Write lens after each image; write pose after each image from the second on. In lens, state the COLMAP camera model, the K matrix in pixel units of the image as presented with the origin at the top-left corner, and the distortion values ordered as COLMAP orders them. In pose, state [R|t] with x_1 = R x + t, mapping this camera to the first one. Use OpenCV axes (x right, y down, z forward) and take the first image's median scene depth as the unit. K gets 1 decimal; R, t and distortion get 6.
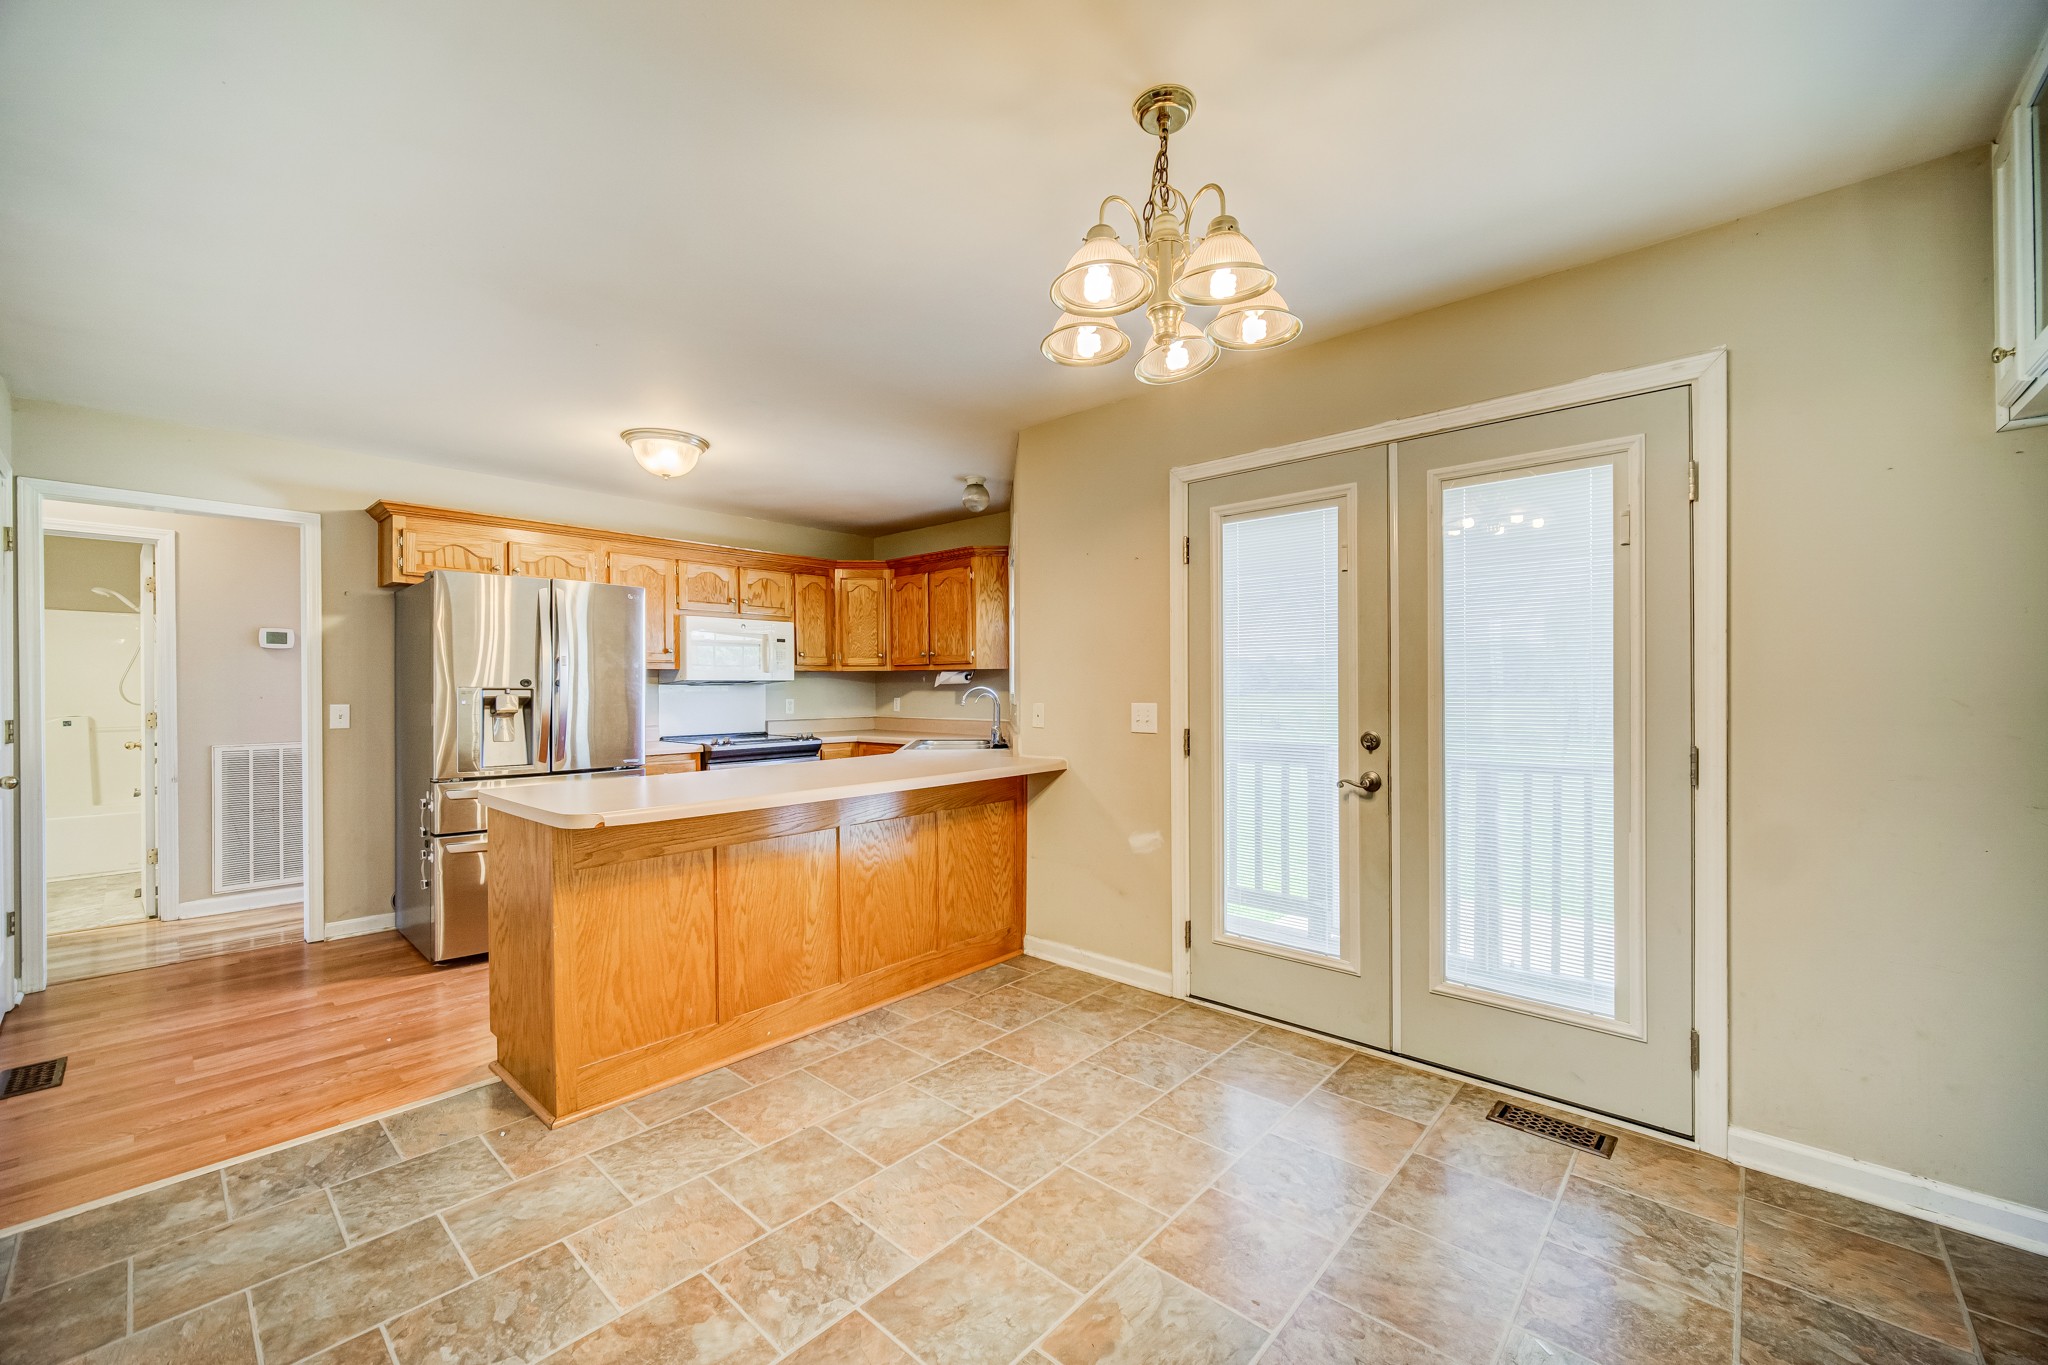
lens RADIAL K [[805.8, 0, 1023.1], [0, 805.8, 699.3], [0, 0, 1]] dist [-0.002029, -0.000381]
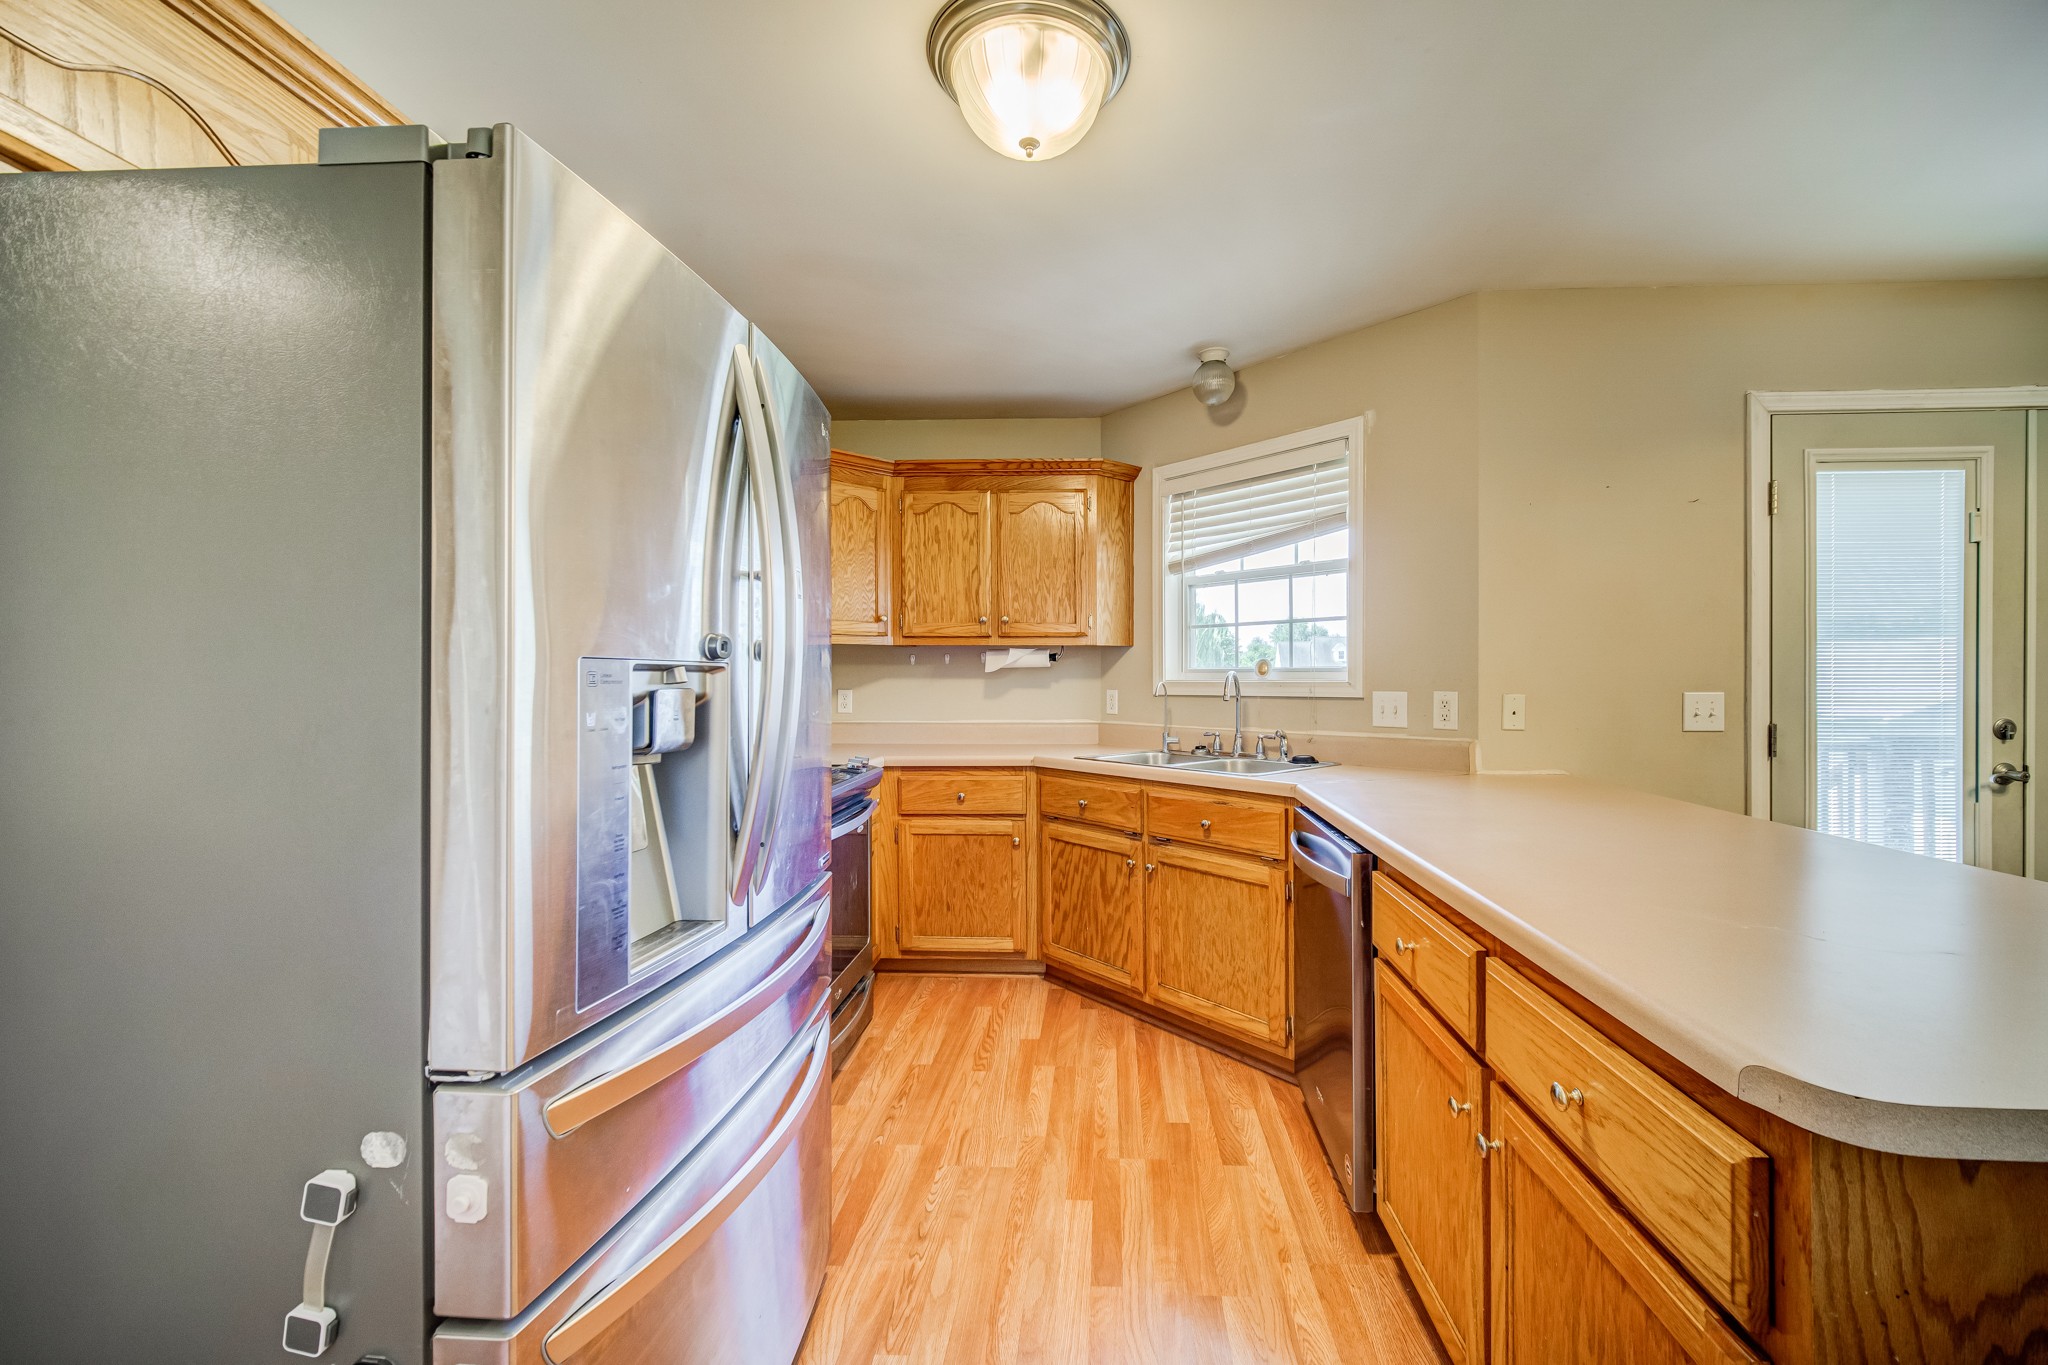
lens RADIAL K [[838.8, 0, 1066.3], [0, 838.8, 675.4], [0, 0, 1]] dist [-0.000107, 0.000021]
pose [[0.770850, 0.002165, 0.637013, -0.494164], [0.009037, 0.999856, -0.014334, -0.002951], [-0.636953, 0.016806, 0.770720, 0.466515]]
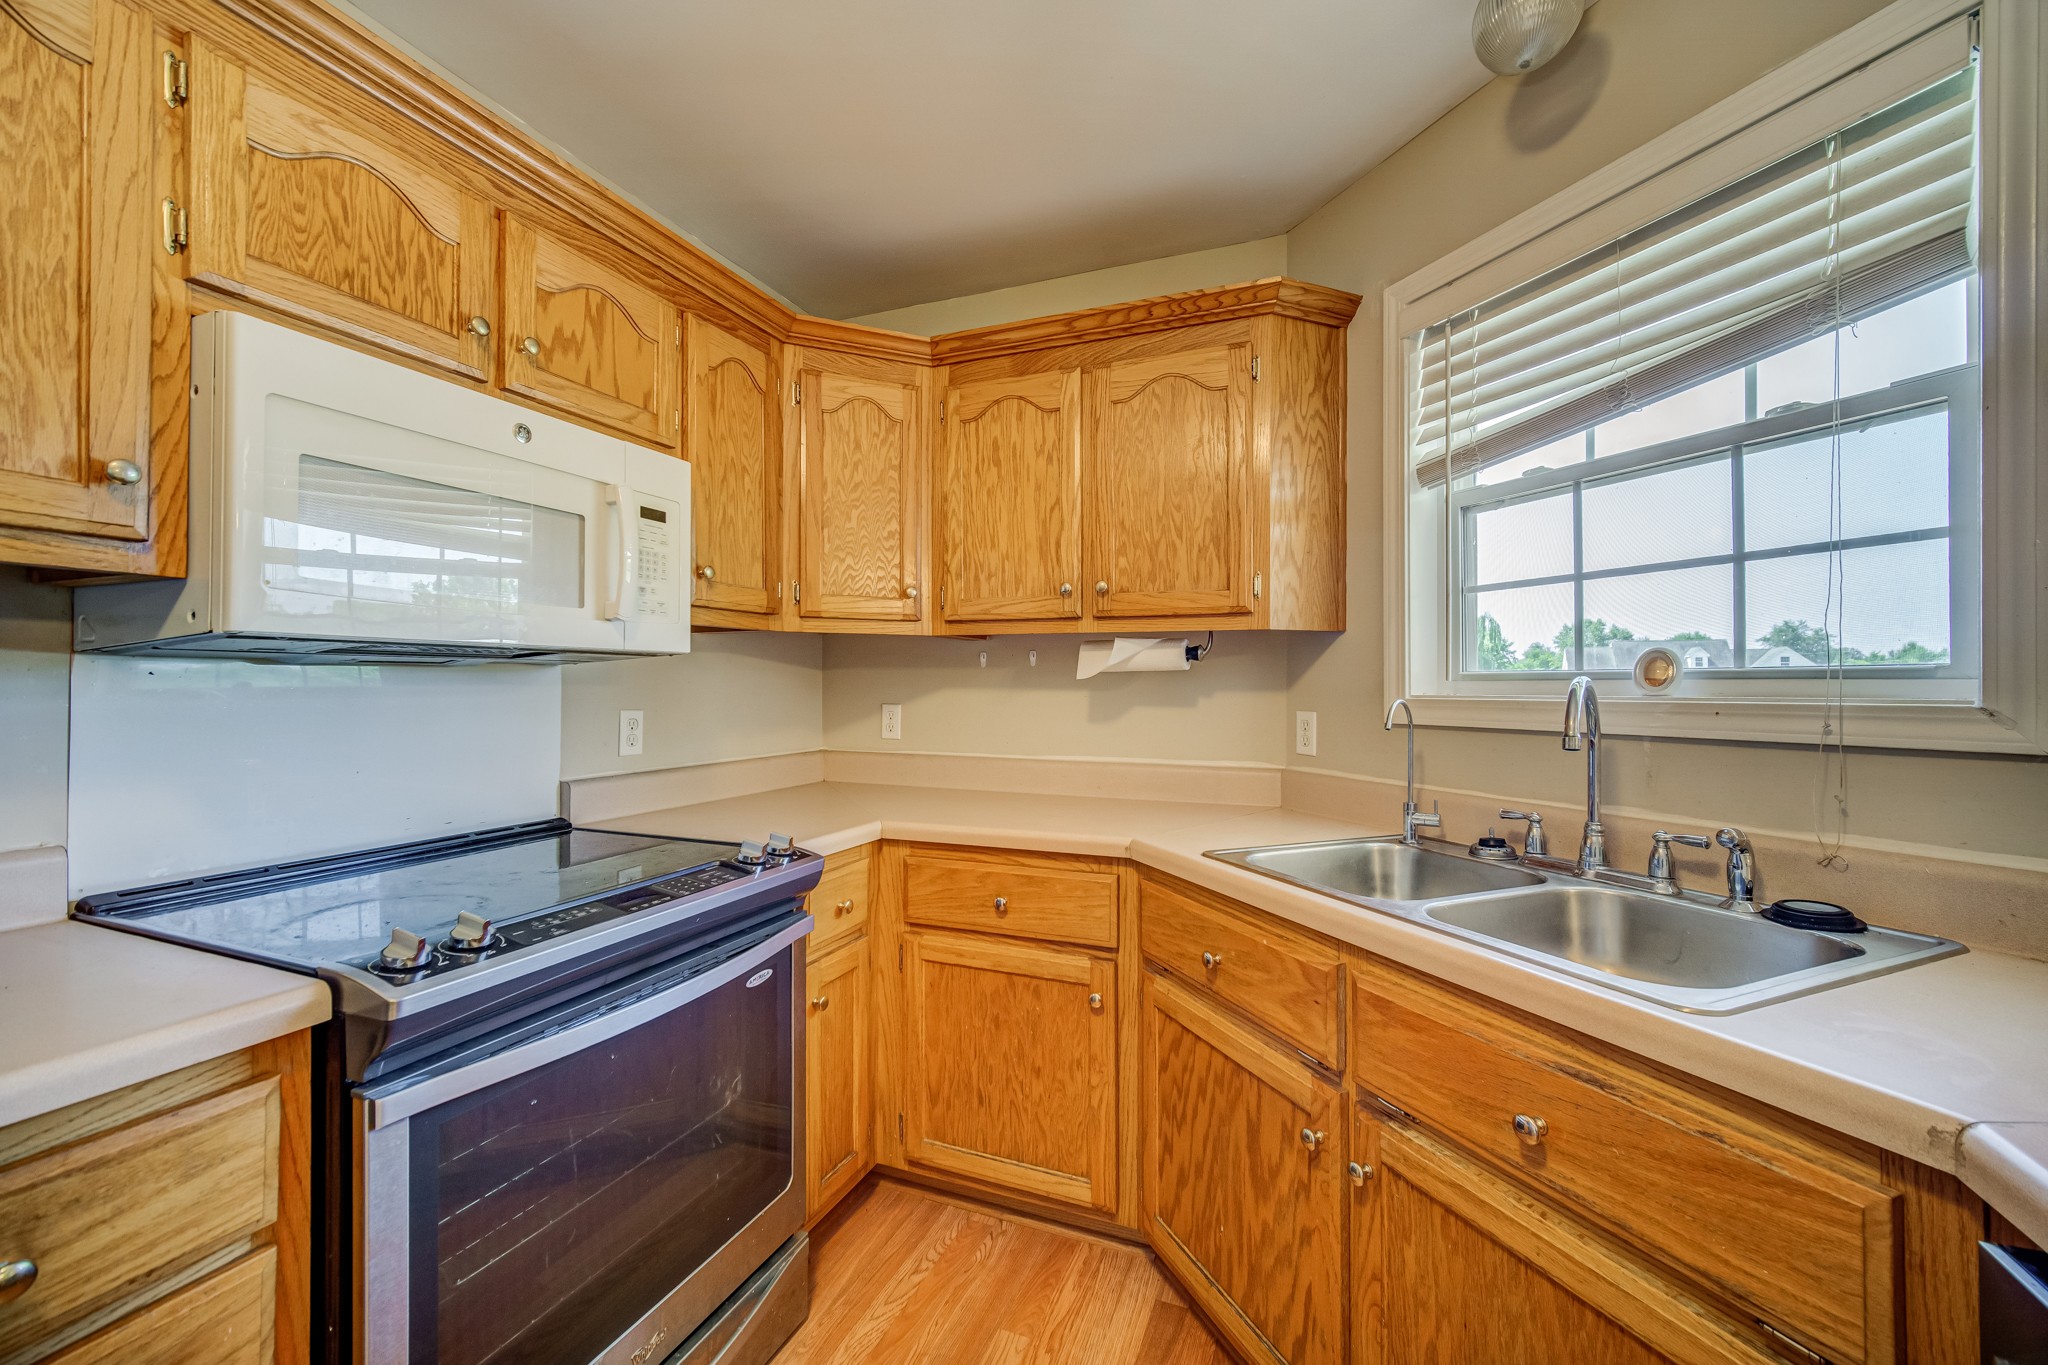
lens RADIAL K [[819.0, 0, 1020.2], [0, 819.0, 676.0], [0, 0, 1]] dist [-0.001154, -0.000074]
pose [[0.938474, 0.009881, 0.345209, -0.274293], [-0.001020, 0.999666, -0.025840, -0.007193], [-0.345349, 0.023898, 0.938170, 0.670892]]
